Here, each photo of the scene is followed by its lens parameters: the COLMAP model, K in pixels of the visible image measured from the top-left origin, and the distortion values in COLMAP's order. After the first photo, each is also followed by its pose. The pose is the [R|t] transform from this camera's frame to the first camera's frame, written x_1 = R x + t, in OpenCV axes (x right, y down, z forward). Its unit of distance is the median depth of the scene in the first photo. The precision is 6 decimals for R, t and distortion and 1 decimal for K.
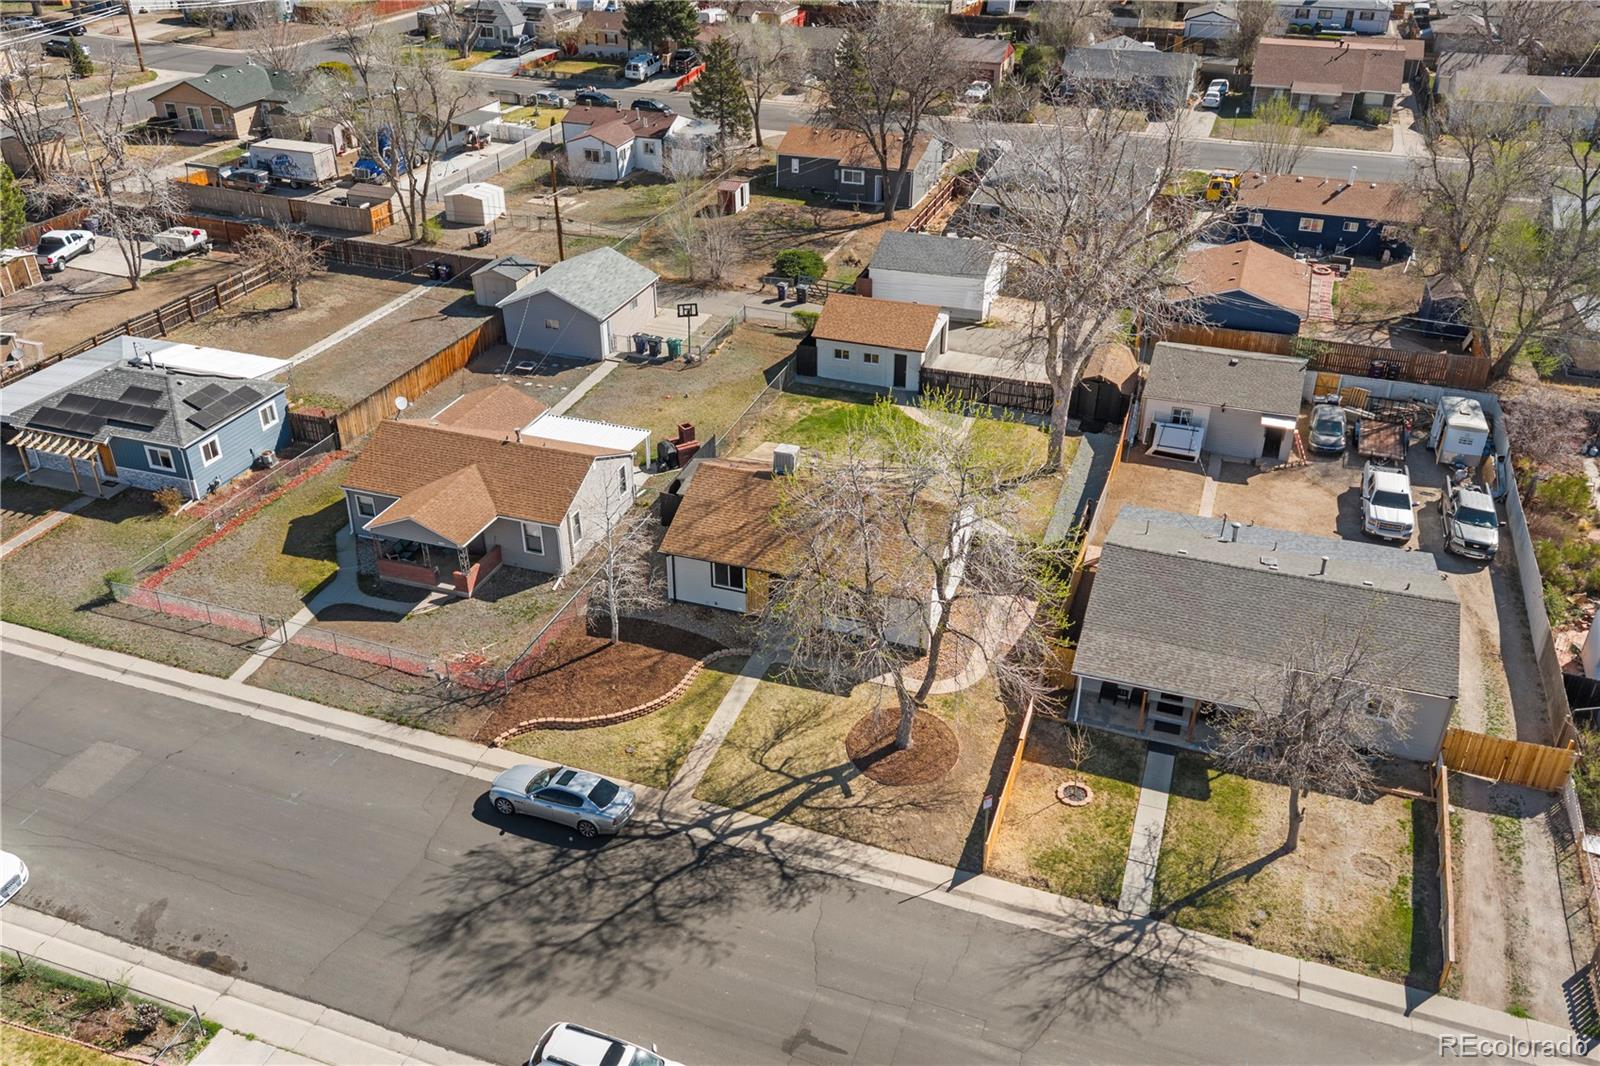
lens RADIAL K [[1310.2, 0, 800.0], [0, 1310.2, 533.0], [0, 0, 1]] dist [0.104842, -0.279324]
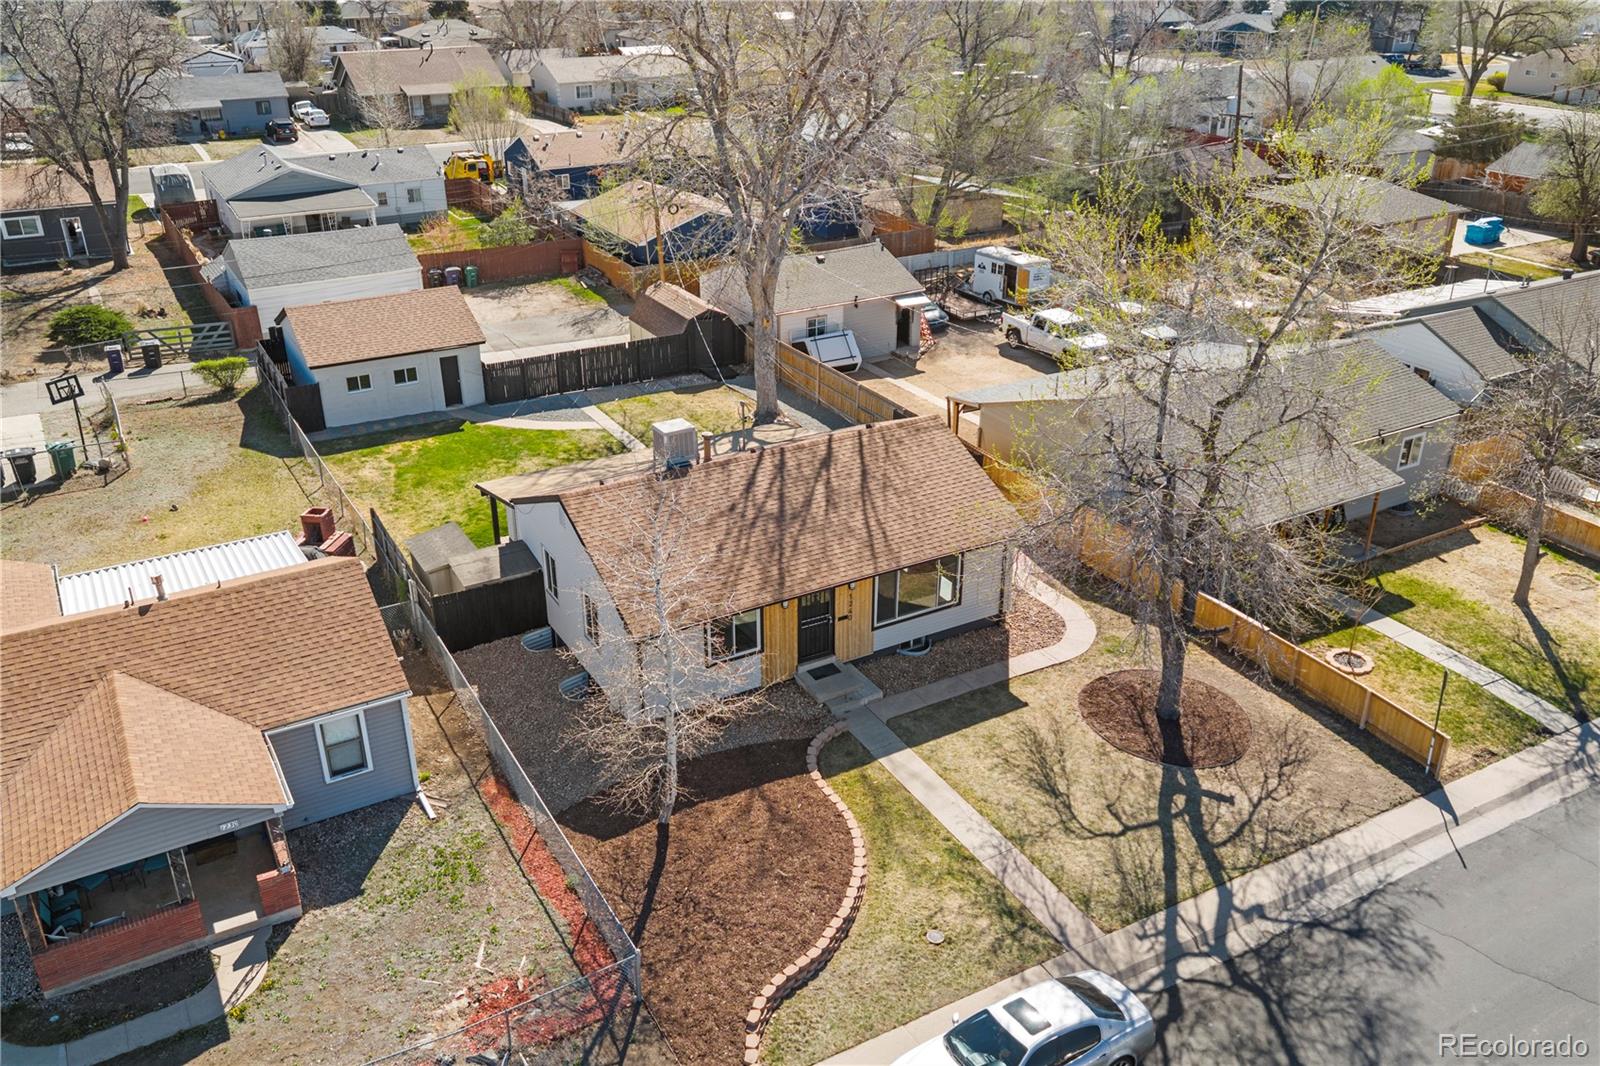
lens RADIAL K [[1316.0, 0, 800.0], [0, 1316.0, 533.0], [0, 0, 1]] dist [0.039774, -0.060519]
pose [[0.650773, -0.326383, 0.685543, -0.498124], [0.385015, 0.920055, 0.072546, -0.048175], [-0.654415, 0.216733, 0.724409, 0.637856]]
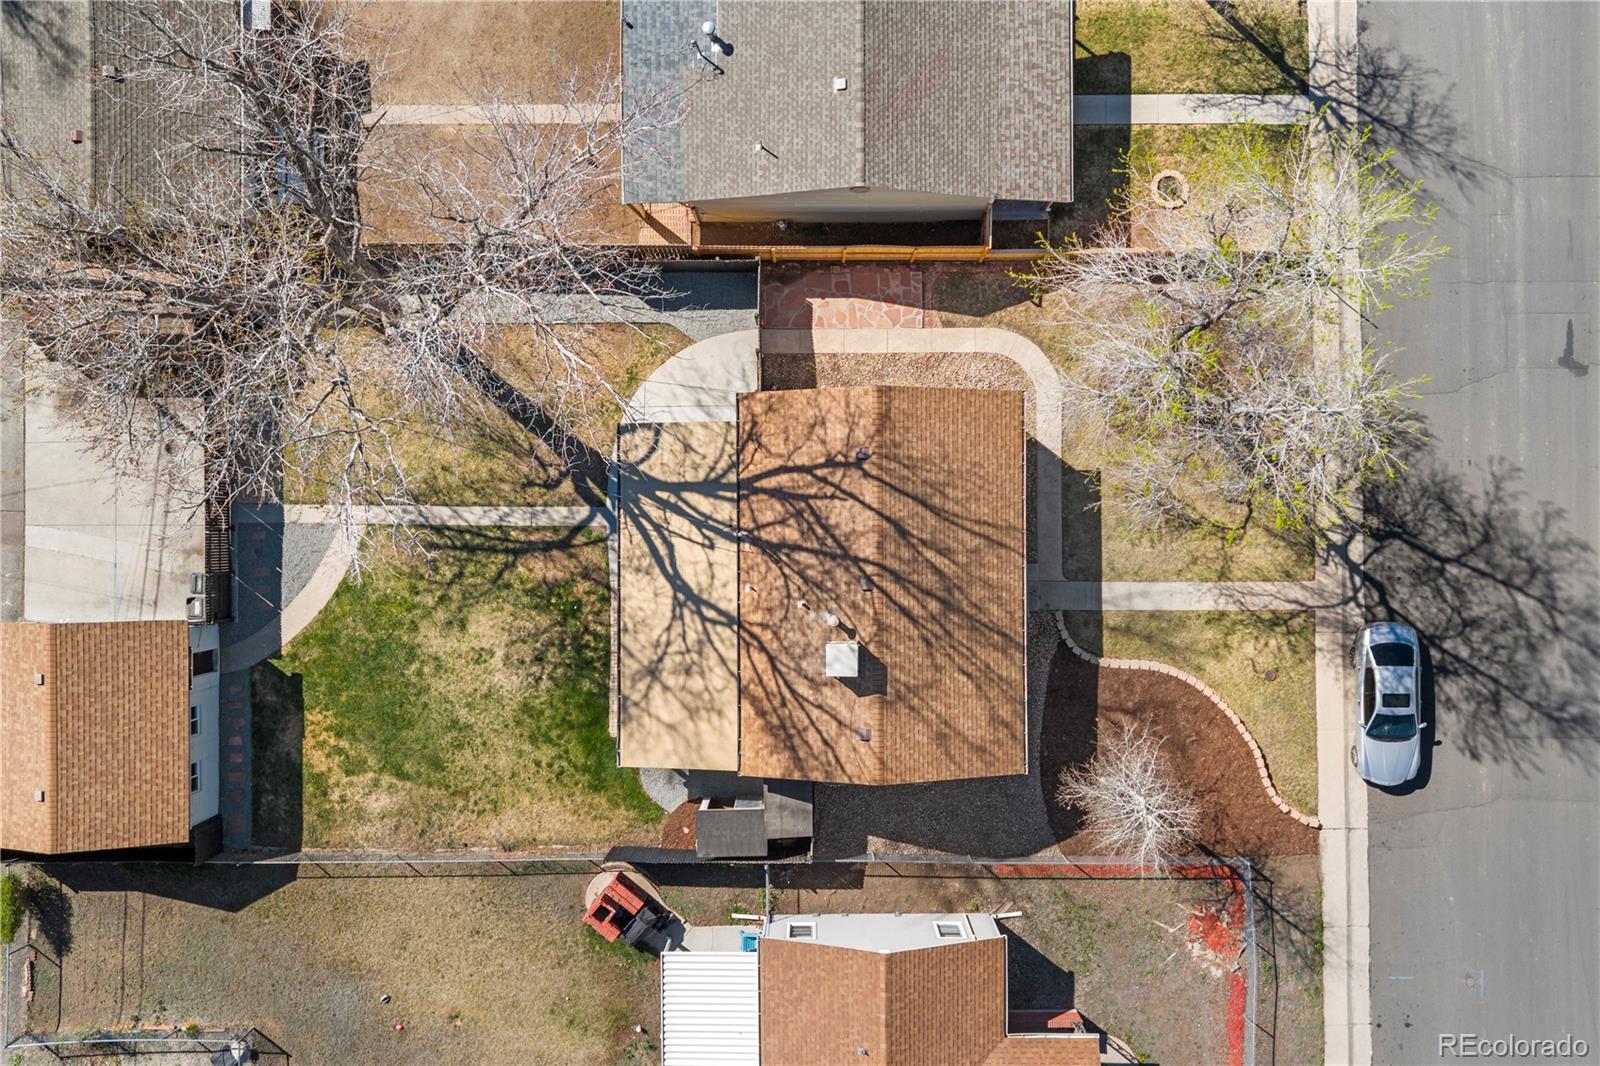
lens RADIAL K [[1316.0, 0, 800.0], [0, 1316.0, 533.0], [0, 0, 1]] dist [0.039774, -0.060519]
pose [[-0.337698, -0.941252, 0.001967, 0.067972], [0.487551, -0.173133, 0.855756, -0.758273], [-0.805142, 0.289947, 0.517376, 0.799544]]
